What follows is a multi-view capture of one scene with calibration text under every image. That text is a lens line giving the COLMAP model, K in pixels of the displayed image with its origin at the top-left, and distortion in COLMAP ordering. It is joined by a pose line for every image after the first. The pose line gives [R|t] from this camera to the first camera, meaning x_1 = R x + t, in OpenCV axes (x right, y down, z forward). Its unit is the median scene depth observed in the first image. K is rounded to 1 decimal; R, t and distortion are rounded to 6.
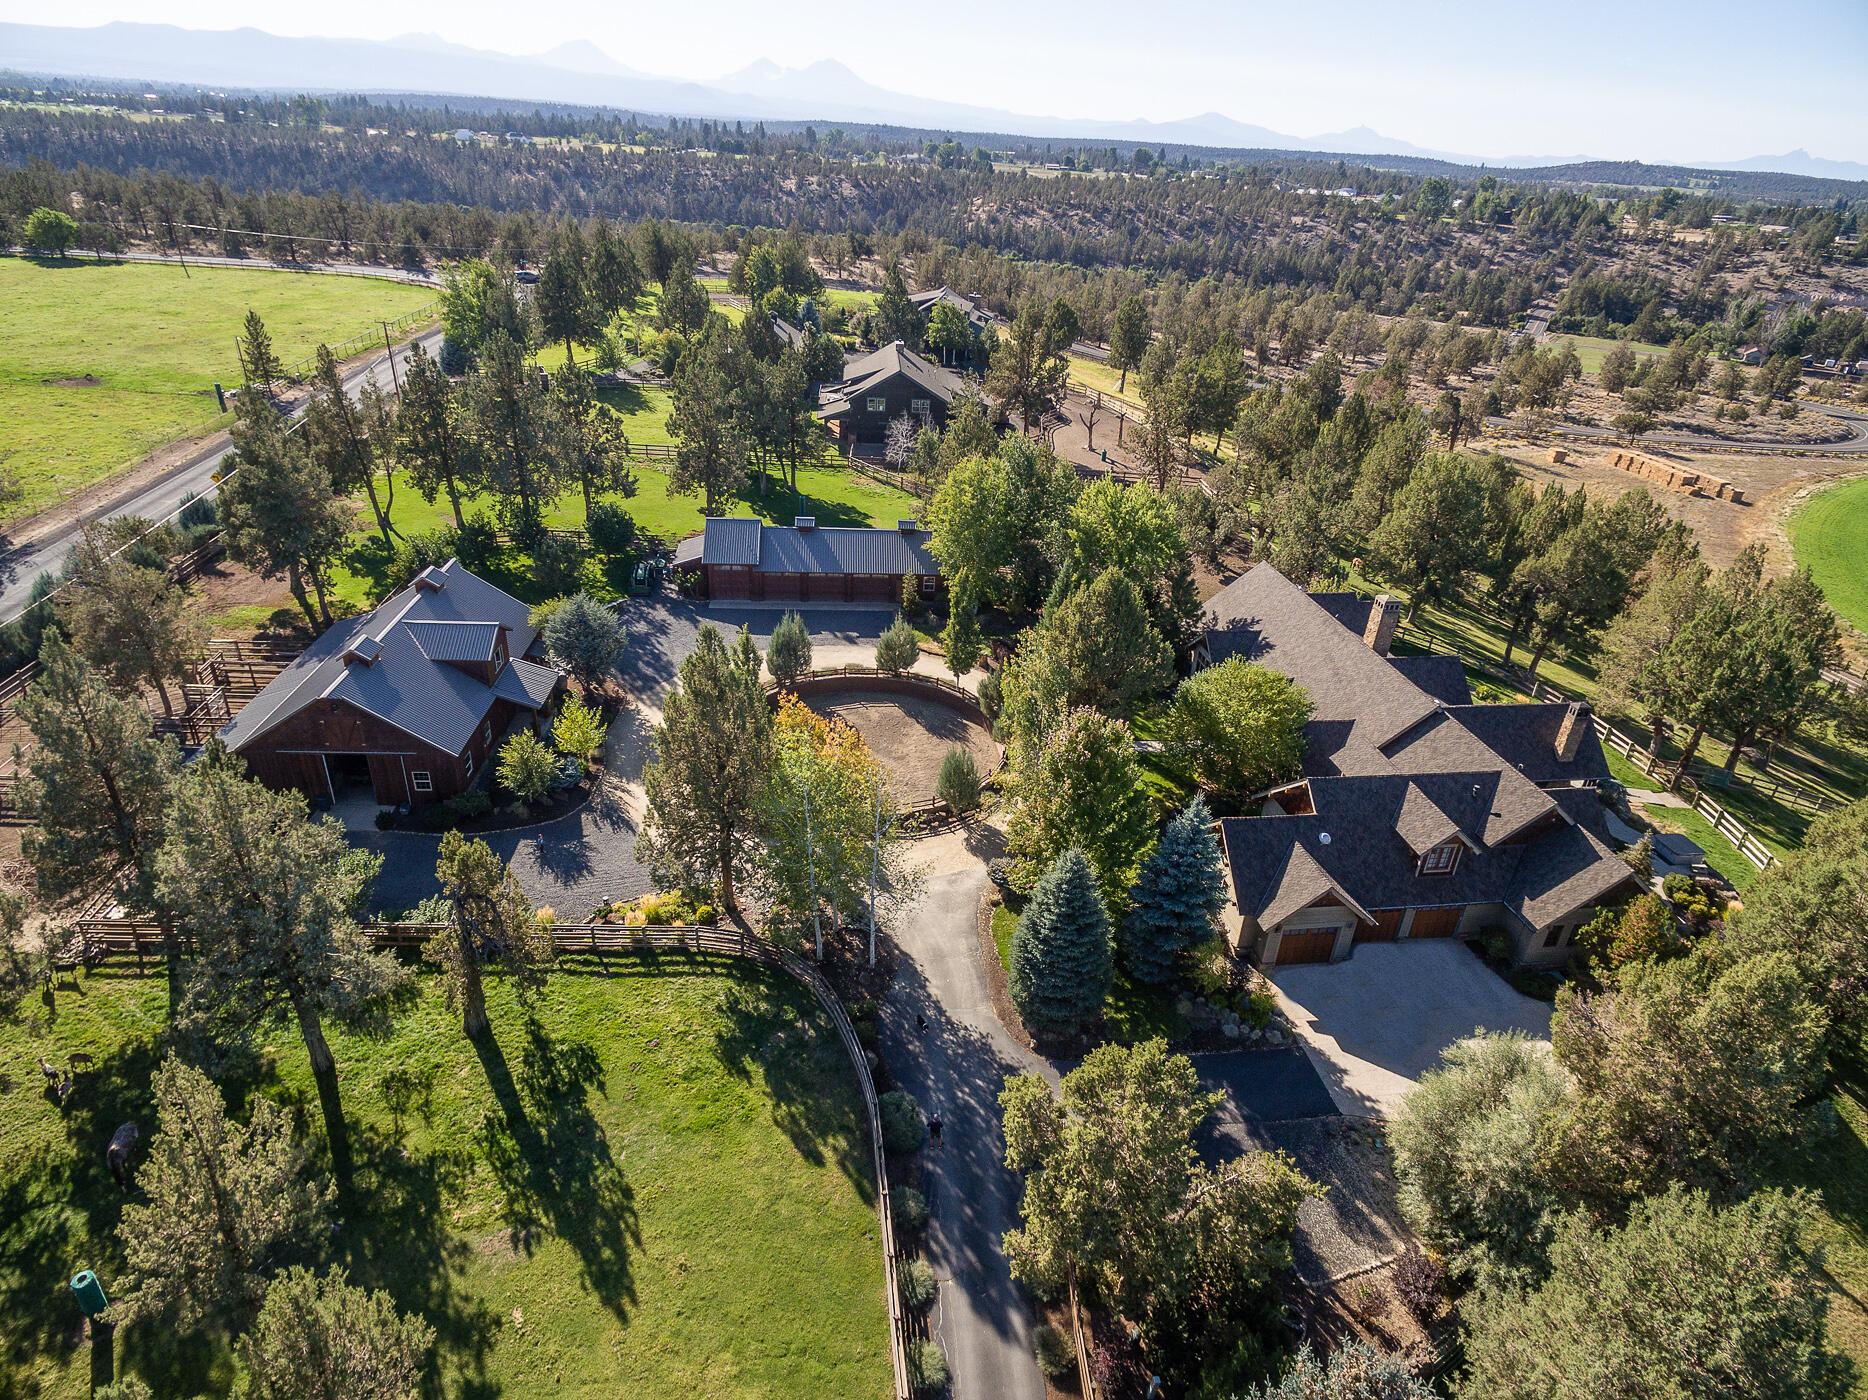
lens RADIAL K [[1076.4, 0, 934.0], [0, 1076.4, 700.0], [0, 0, 1]] dist [0.011242, -0.001036]
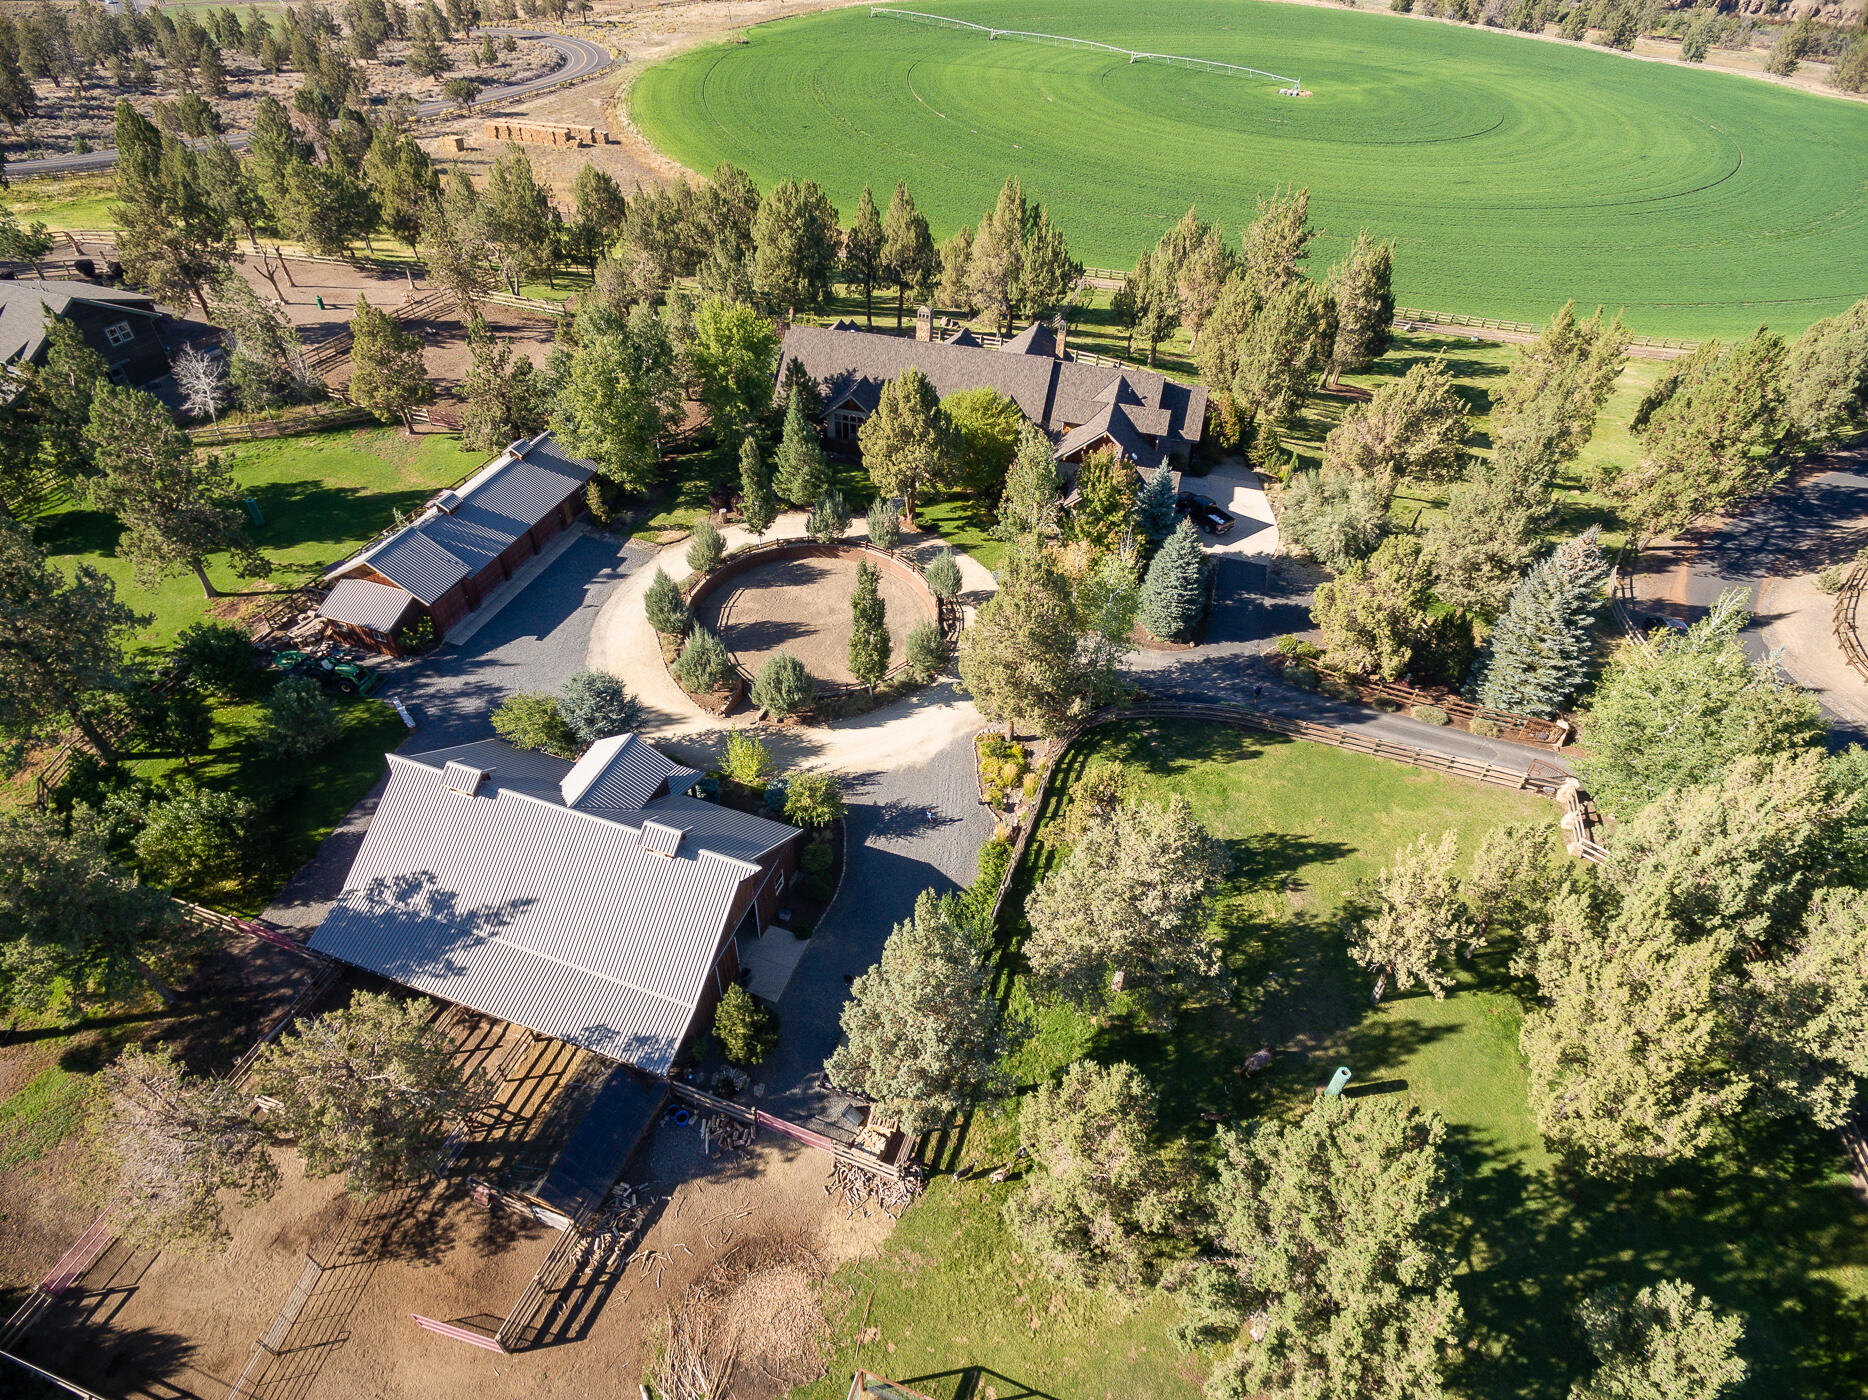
lens RADIAL K [[1044.3, 0, 930.5], [0, 1044.3, 701.1], [0, 0, 1]] dist [0.007391, -0.000694]
pose [[0.389348, -0.638548, 0.663826, -0.609099], [0.414644, 0.765048, 0.492719, -0.290181], [-0.822483, 0.083412, 0.562640, 0.238335]]
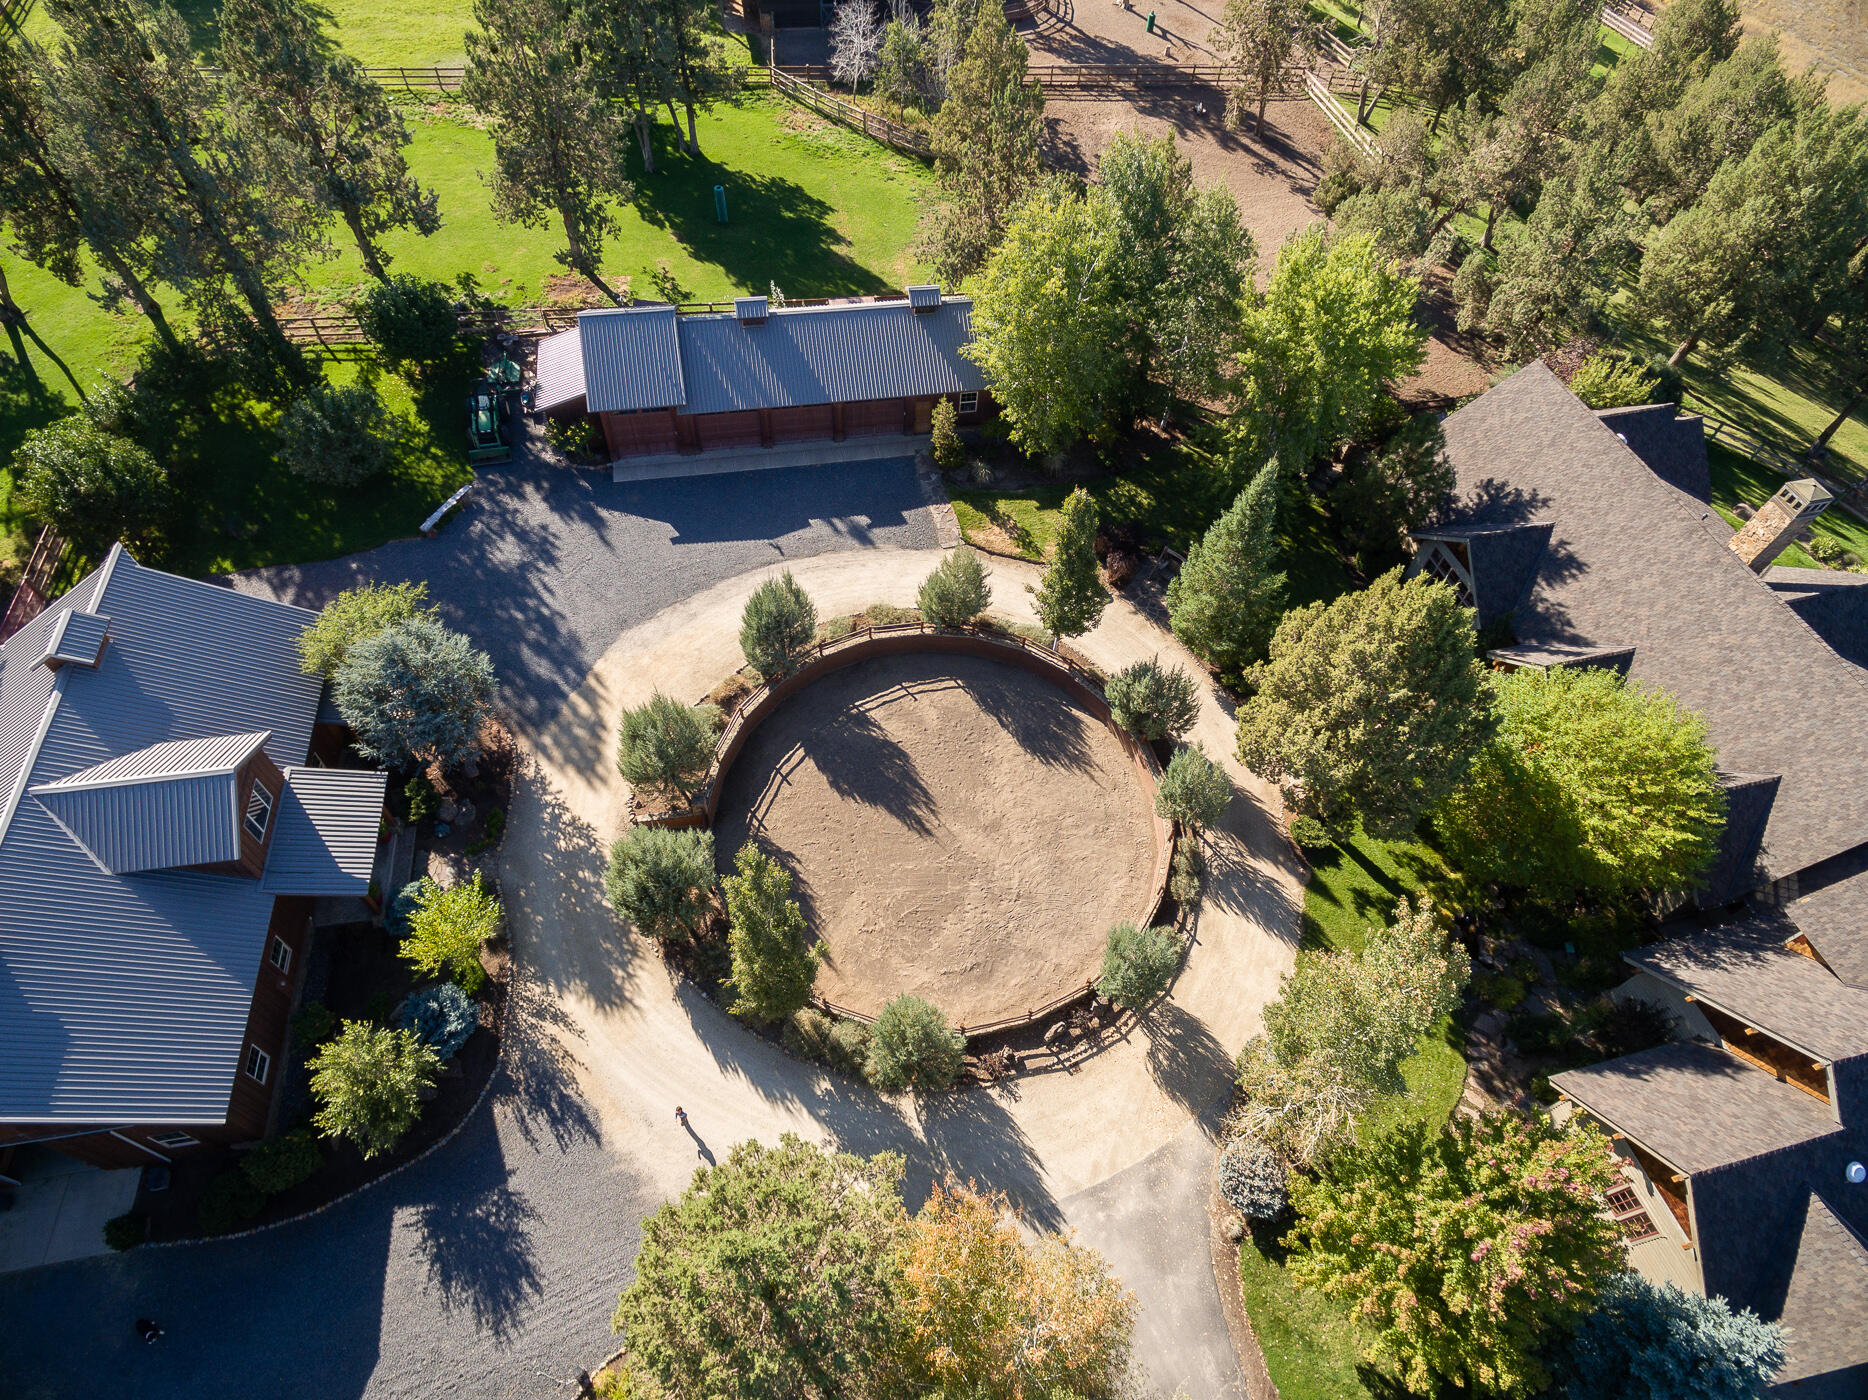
lens RADIAL K [[1044.3, 0, 930.5], [0, 1044.3, 701.1], [0, 0, 1]] dist [0.007391, -0.000694]
pose [[0.994268, -0.090049, 0.057636, -0.074482], [0.055818, 0.896990, 0.438512, -0.213908], [-0.091187, -0.432782, 0.896875, 0.389880]]
